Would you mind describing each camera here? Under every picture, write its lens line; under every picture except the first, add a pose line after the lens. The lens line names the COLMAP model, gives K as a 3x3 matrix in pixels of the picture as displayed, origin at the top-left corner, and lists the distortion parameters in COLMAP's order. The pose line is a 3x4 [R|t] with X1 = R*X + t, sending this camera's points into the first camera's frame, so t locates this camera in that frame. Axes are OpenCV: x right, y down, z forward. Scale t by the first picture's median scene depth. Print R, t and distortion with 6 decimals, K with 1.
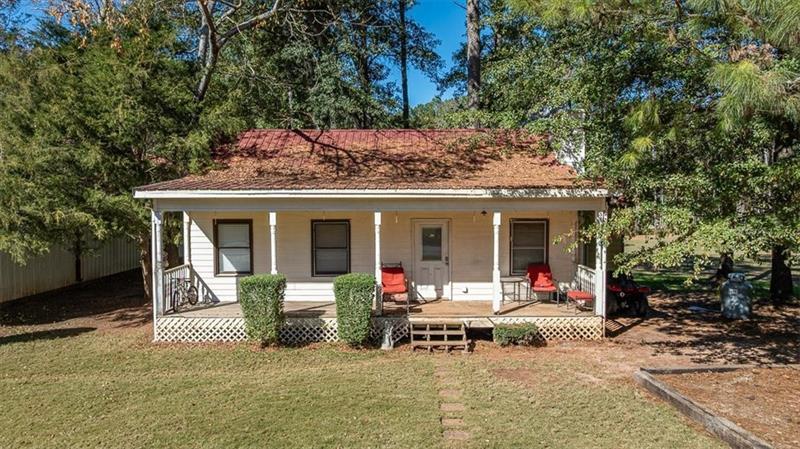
lens RADIAL K [[560.7, 0, 396.7], [0, 560.7, 225.7], [0, 0, 1]] dist [-0.017028, 0.004336]
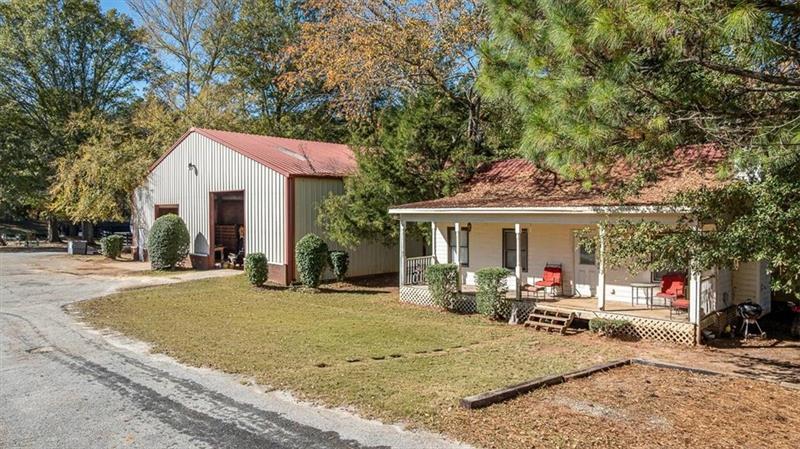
lens RADIAL K [[560.7, 0, 396.7], [0, 560.7, 225.7], [0, 0, 1]] dist [-0.017028, 0.004336]
pose [[0.702901, 0.017508, -0.711072, 0.719614], [-0.027770, 0.999610, -0.002838, -0.007236], [0.710745, 0.021741, 0.703114, -0.159609]]
